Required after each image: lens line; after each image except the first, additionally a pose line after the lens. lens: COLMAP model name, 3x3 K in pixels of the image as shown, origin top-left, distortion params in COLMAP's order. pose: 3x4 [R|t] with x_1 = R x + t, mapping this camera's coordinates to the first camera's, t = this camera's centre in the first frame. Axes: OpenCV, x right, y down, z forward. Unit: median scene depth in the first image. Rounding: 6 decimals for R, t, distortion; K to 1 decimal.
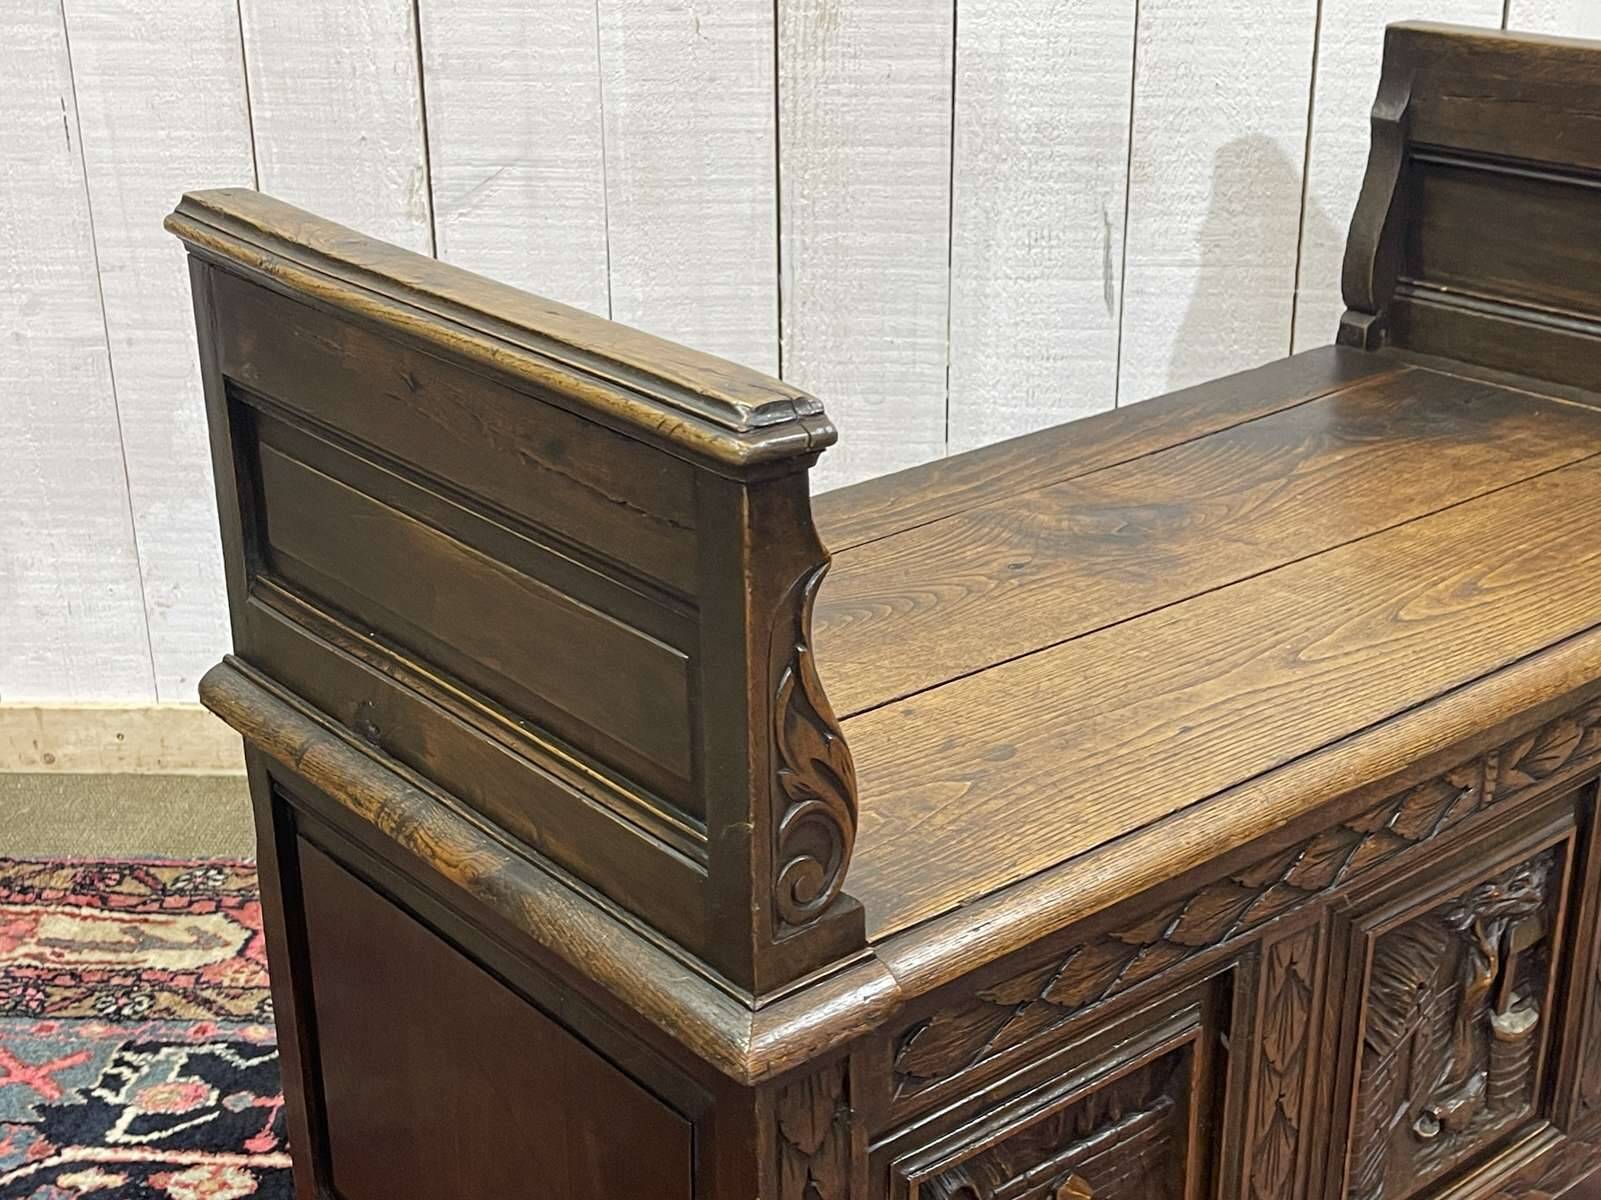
lens RADIAL K [[2200.7, 0, 783.8], [0, 2200.7, 610.8], [0, 0, 1]] dist [0.047735, 0.000000]
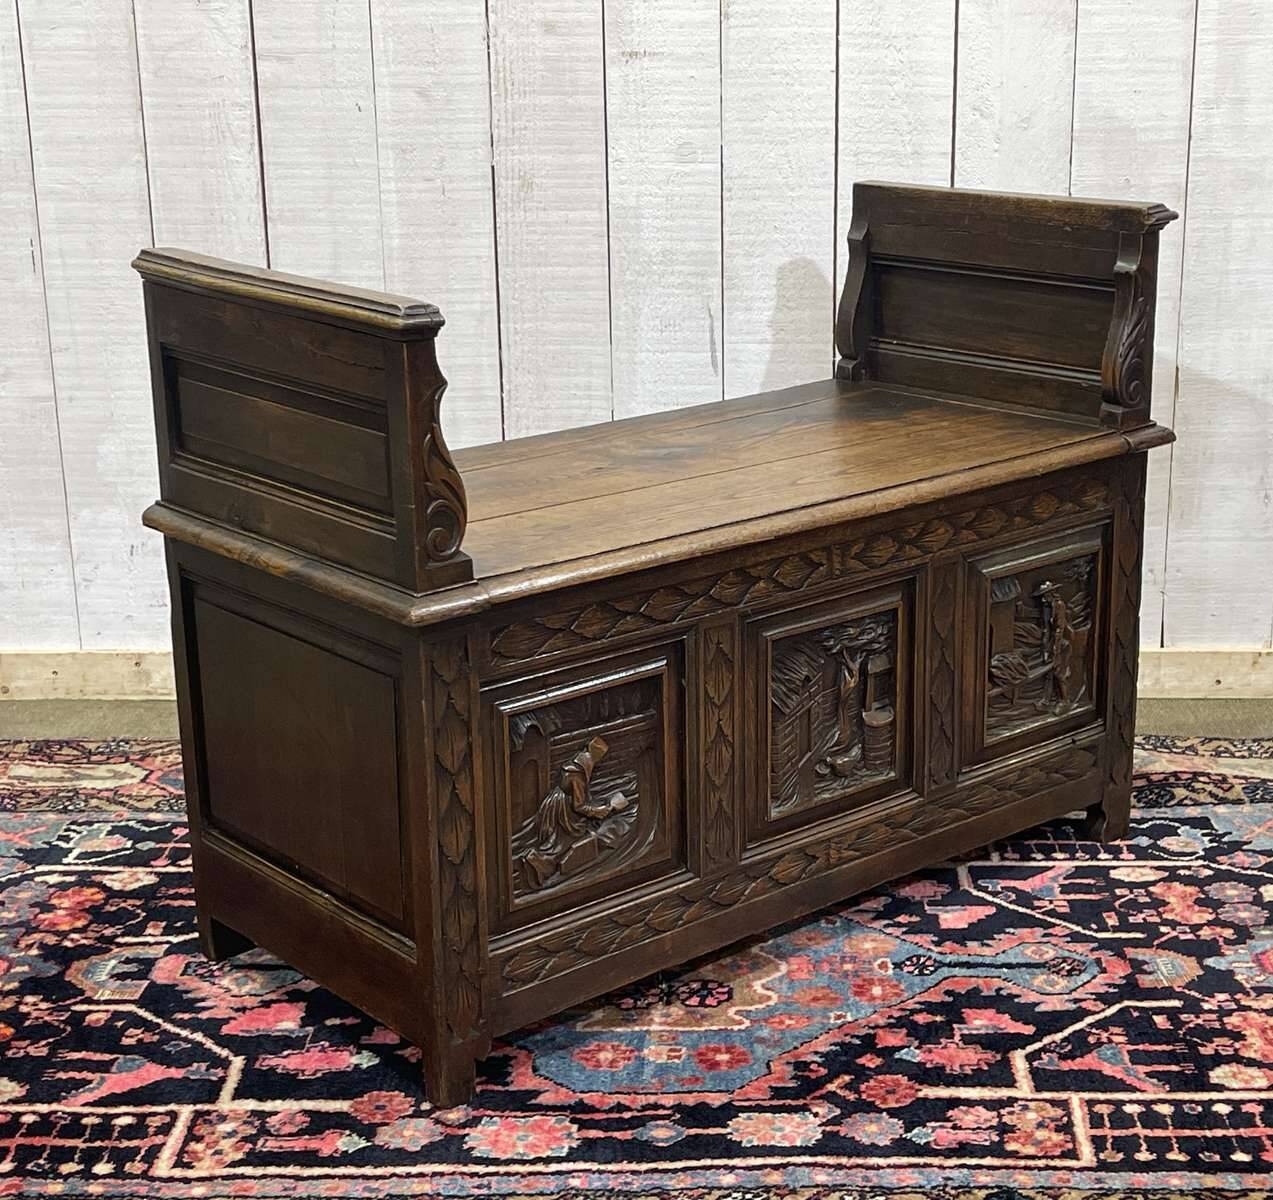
lens RADIAL K [[2193.1, 0, 681.9], [0, 2193.1, 607.1], [0, 0, 1]] dist [0.062507, 0.000000]
pose [[0.999665, -0.008697, 0.024367, 0.095570], [0.011125, 0.994790, -0.101333, 0.202435], [-0.023359, 0.101570, 0.994554, -0.562670]]
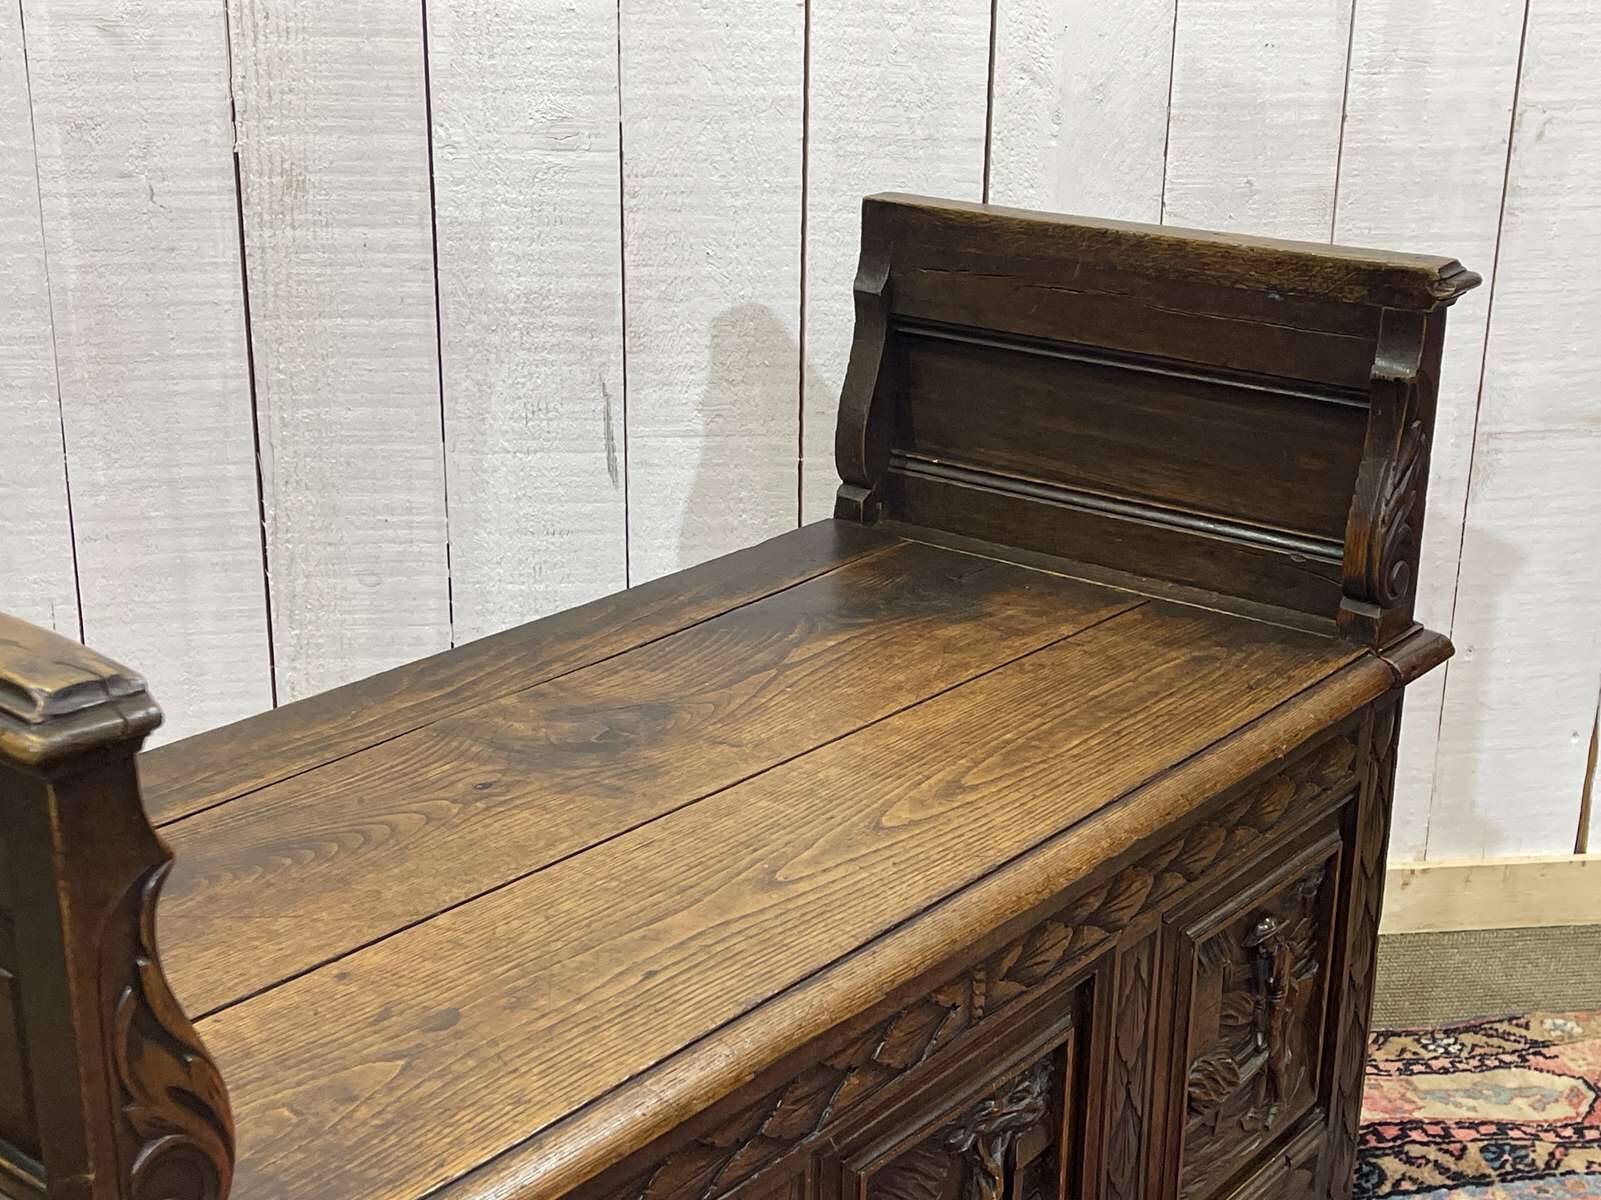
lens RADIAL K [[2200.7, 0, 812.6], [0, 2200.7, 599.4], [0, 0, 1]] dist [0.047735, 0.000000]
pose [[0.979529, -0.038757, 0.197536, 0.045791], [0.051234, 0.996975, -0.058447, -0.027617], [-0.194673, 0.067372, 0.978552, 0.049852]]
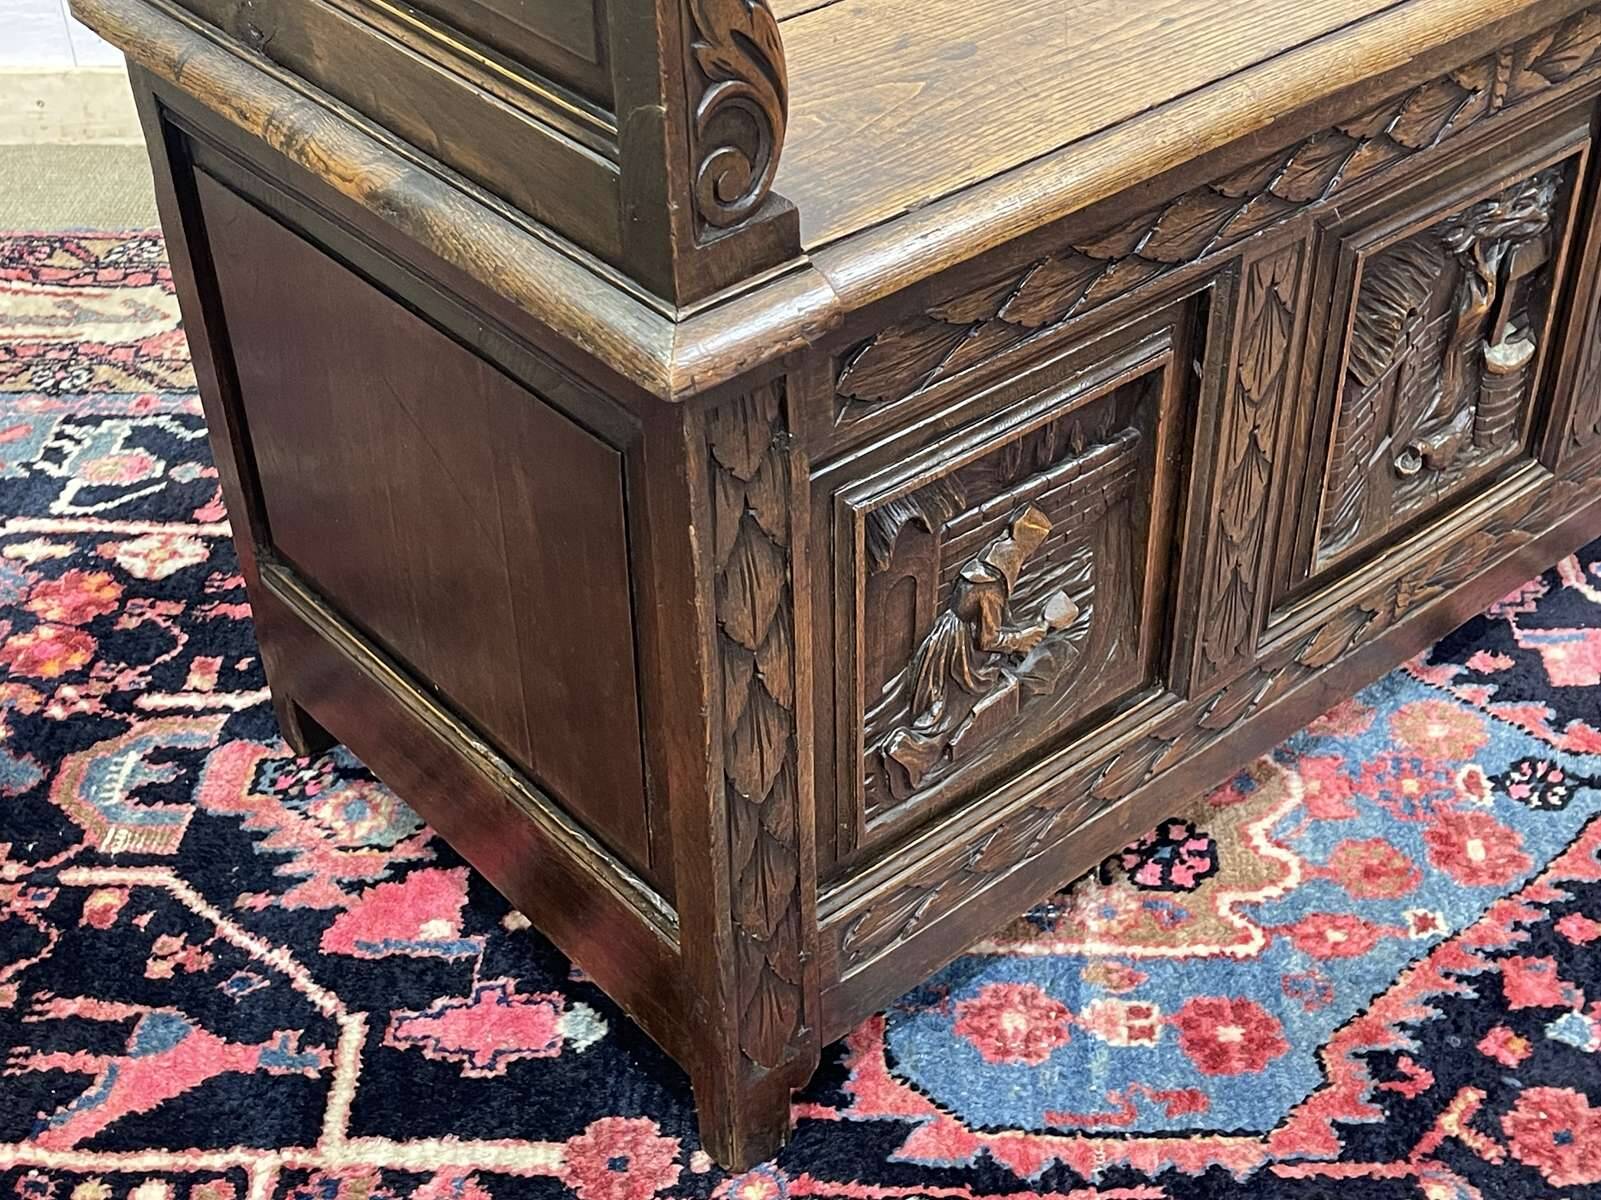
lens RADIAL K [[2200.7, 0, 790.8], [0, 2200.7, 606.2], [0, 0, 1]] dist [0.047735, 0.000000]
pose [[0.999854, -0.016972, 0.001771, 0.014880], [0.015930, 0.965589, 0.259585, 0.029275], [-0.006116, -0.259519, 0.965719, 0.045306]]
